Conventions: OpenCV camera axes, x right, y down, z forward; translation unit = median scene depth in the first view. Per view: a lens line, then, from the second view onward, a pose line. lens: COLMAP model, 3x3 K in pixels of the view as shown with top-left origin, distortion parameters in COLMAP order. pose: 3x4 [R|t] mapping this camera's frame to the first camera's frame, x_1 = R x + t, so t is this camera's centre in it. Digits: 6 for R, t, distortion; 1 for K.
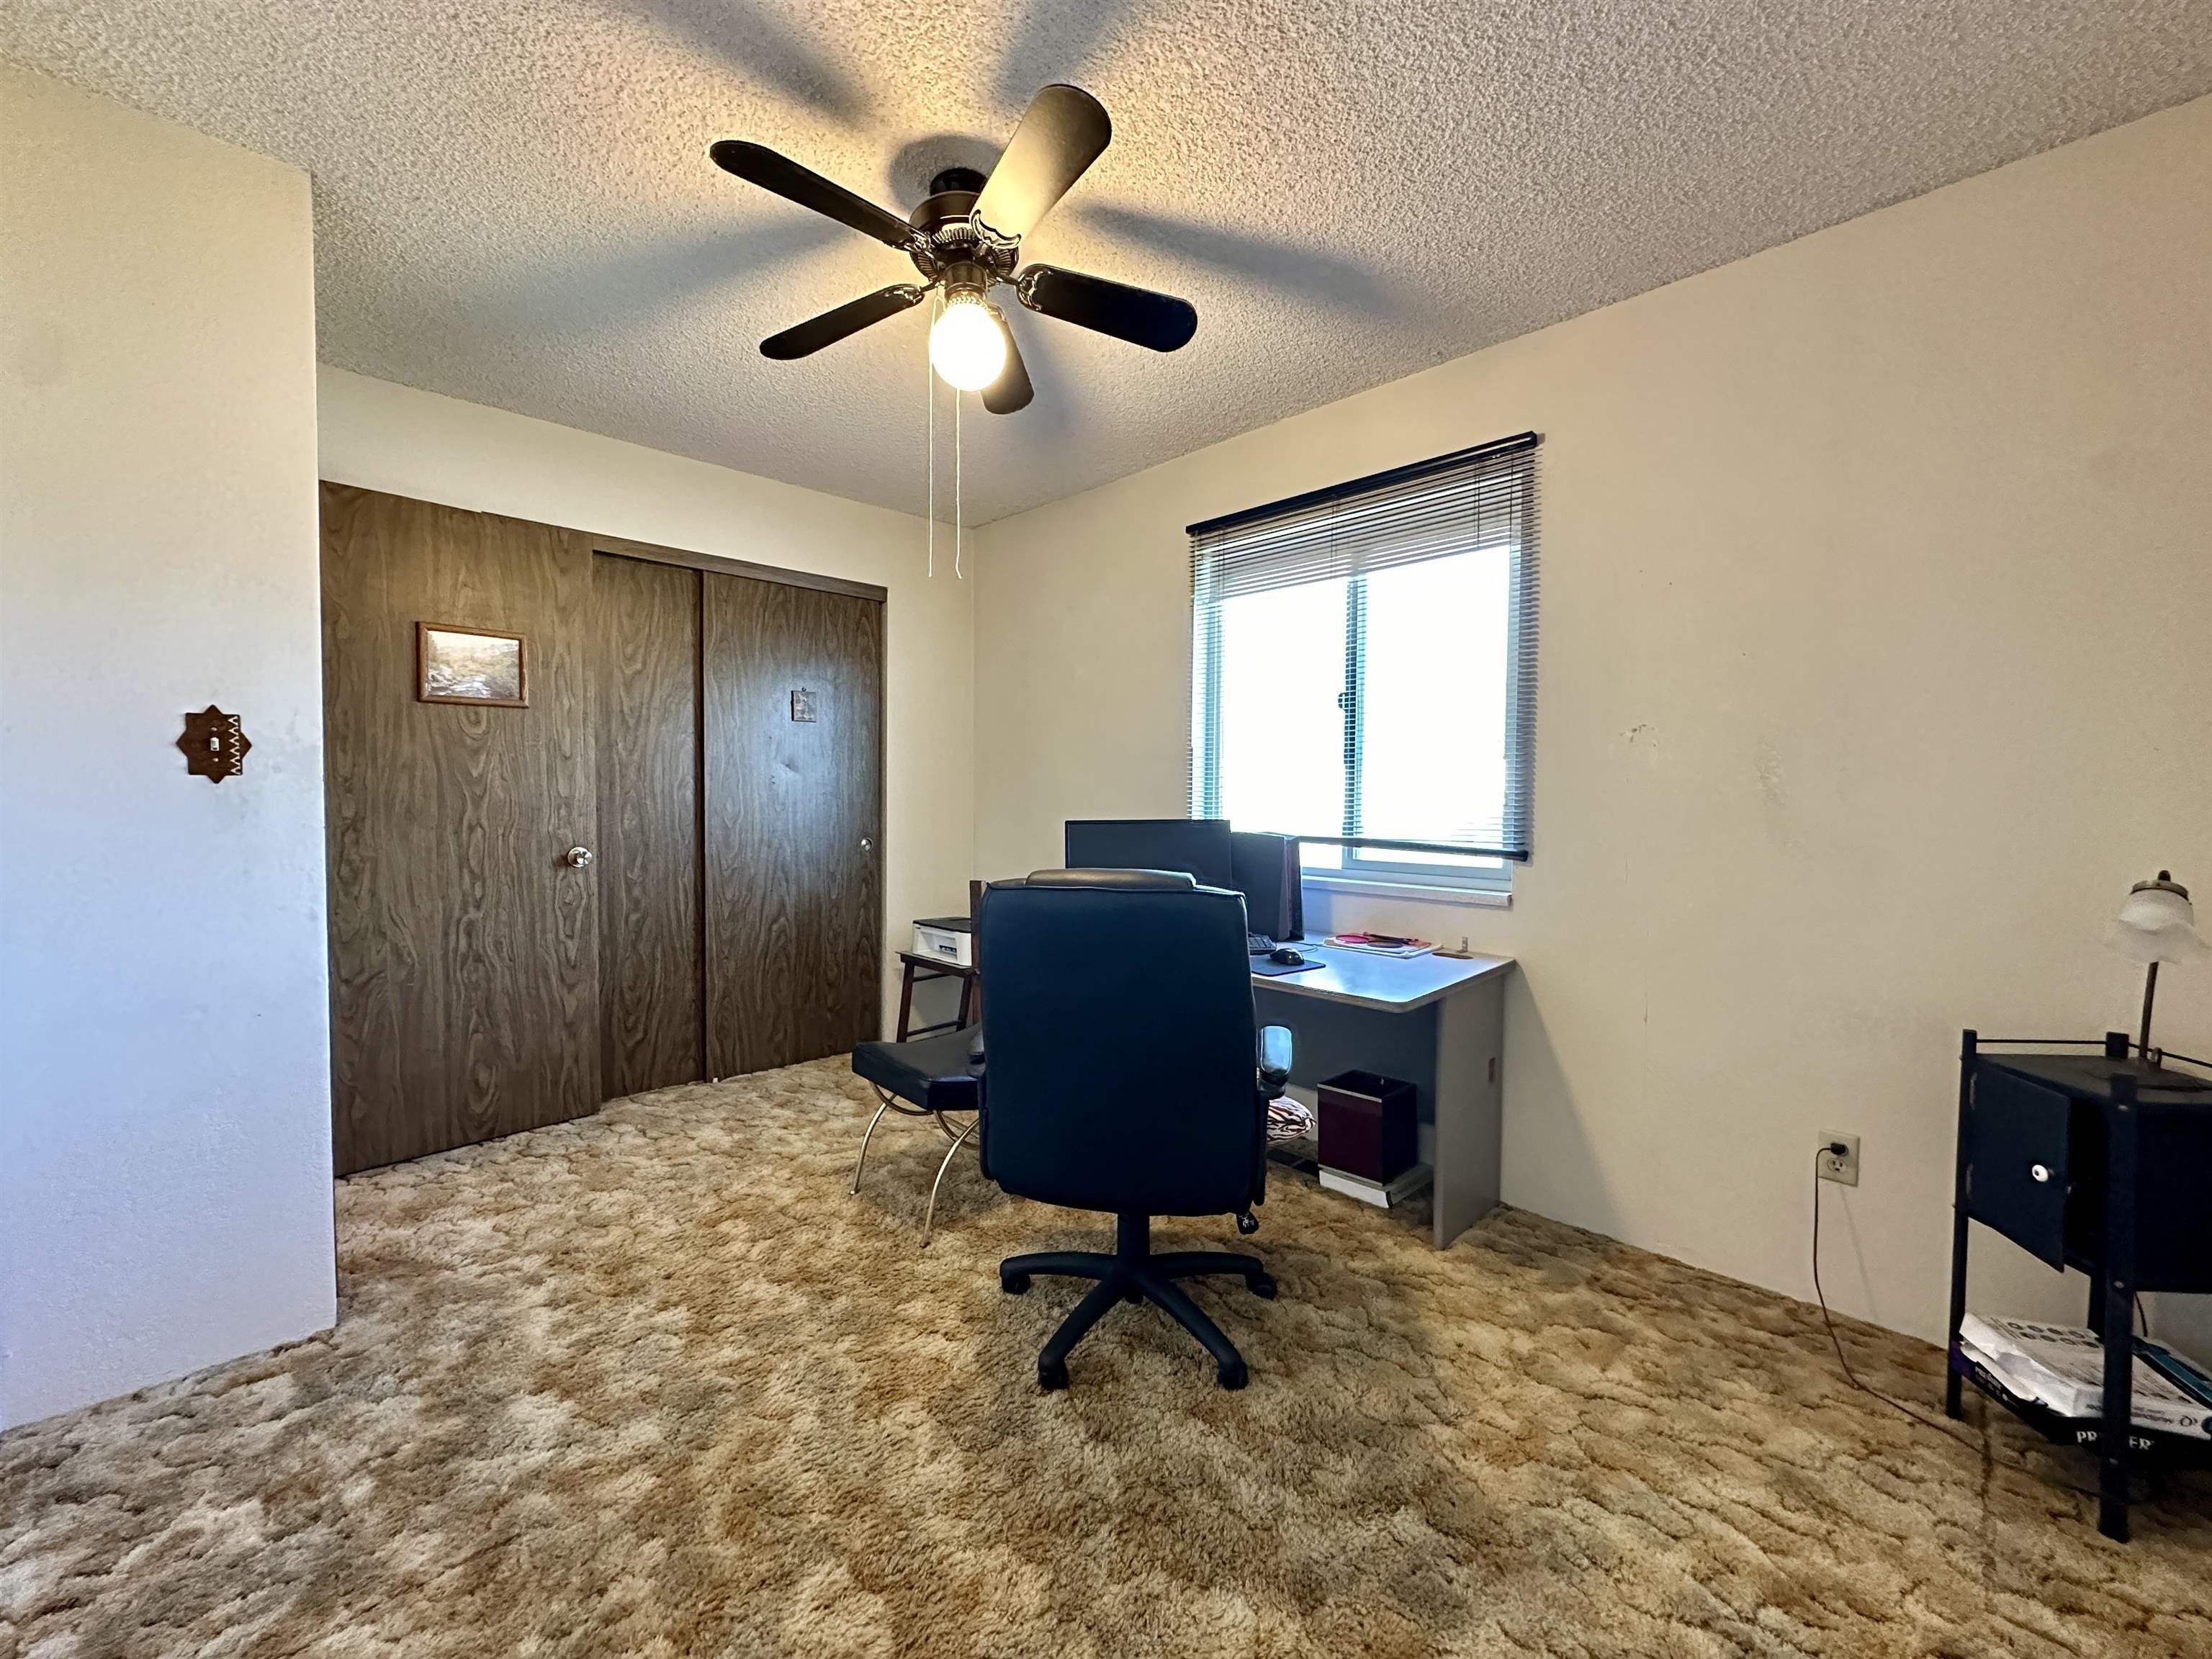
lens RADIAL K [[884.6, 0, 1109.0], [0, 884.6, 827.8], [0, 0, 1]] dist [-0.002588, 0.001063]
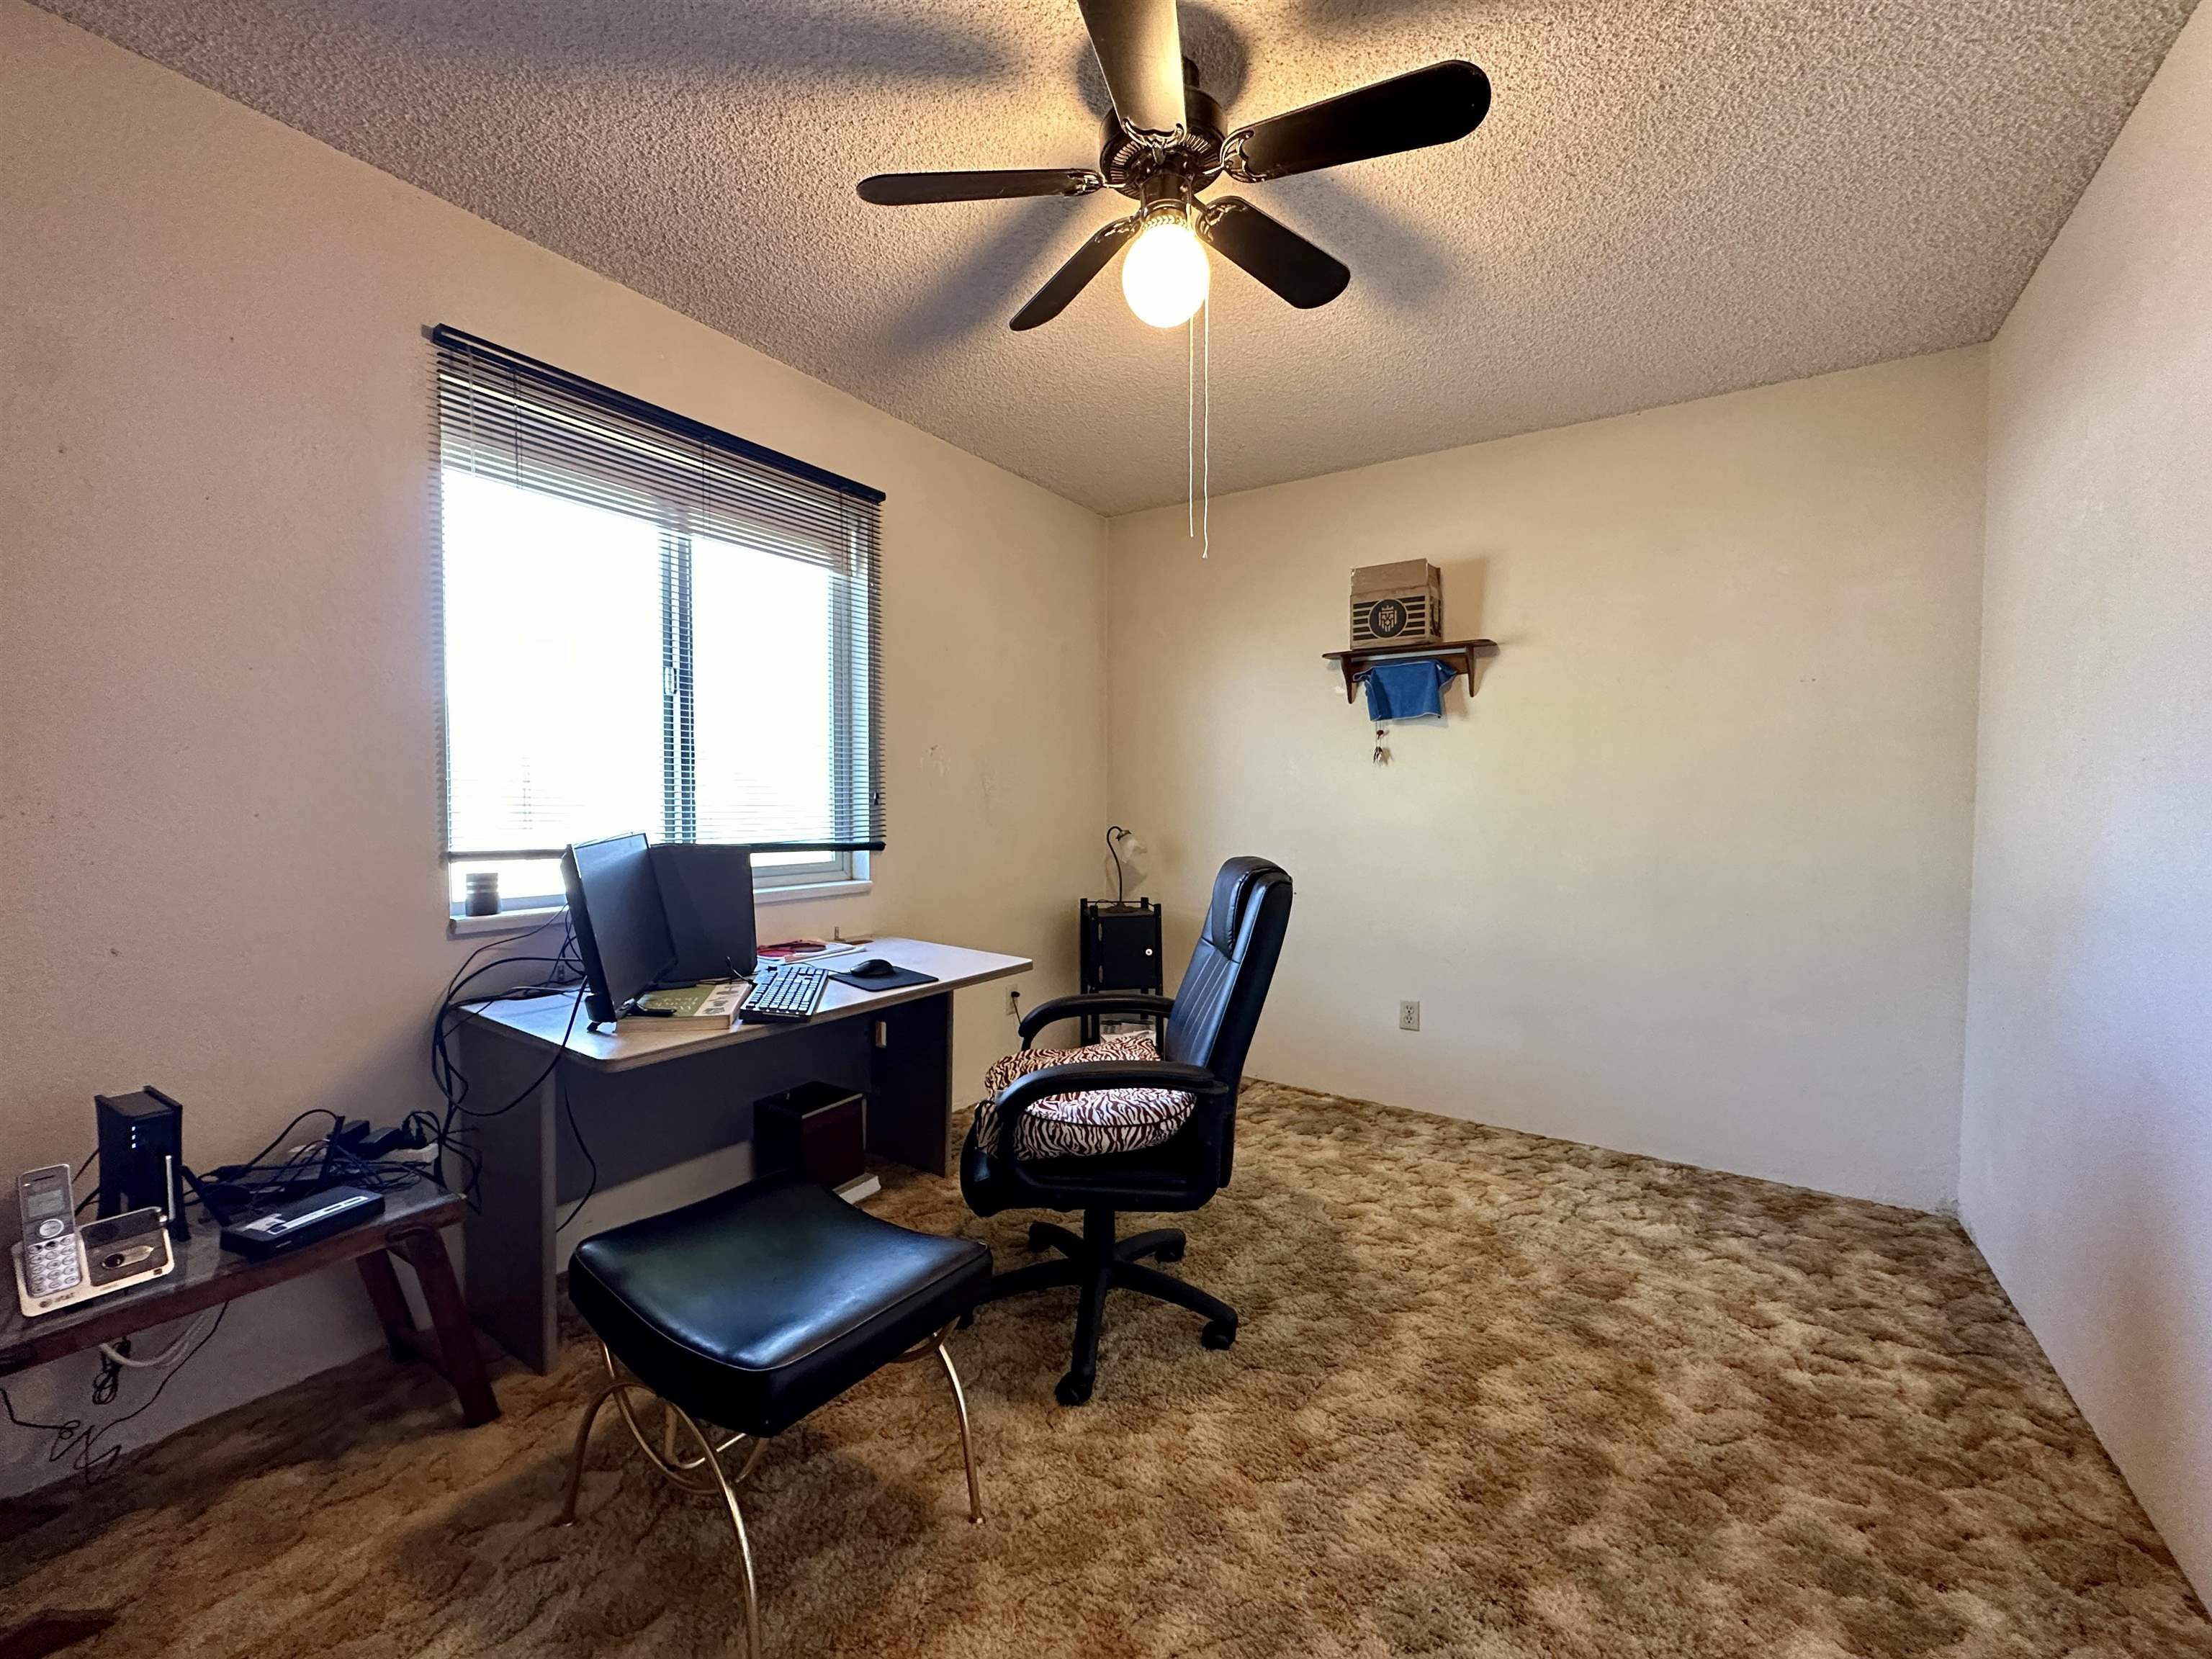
lens RADIAL K [[884.6, 0, 1108.1], [0, 884.6, 827.1], [0, 0, 1]] dist [-0.002588, 0.001063]
pose [[-0.213809, -0.032767, 0.976326, -0.932254], [0.030527, 0.998725, 0.040204, -0.038972], [-0.976398, 0.038400, -0.212536, 1.172178]]
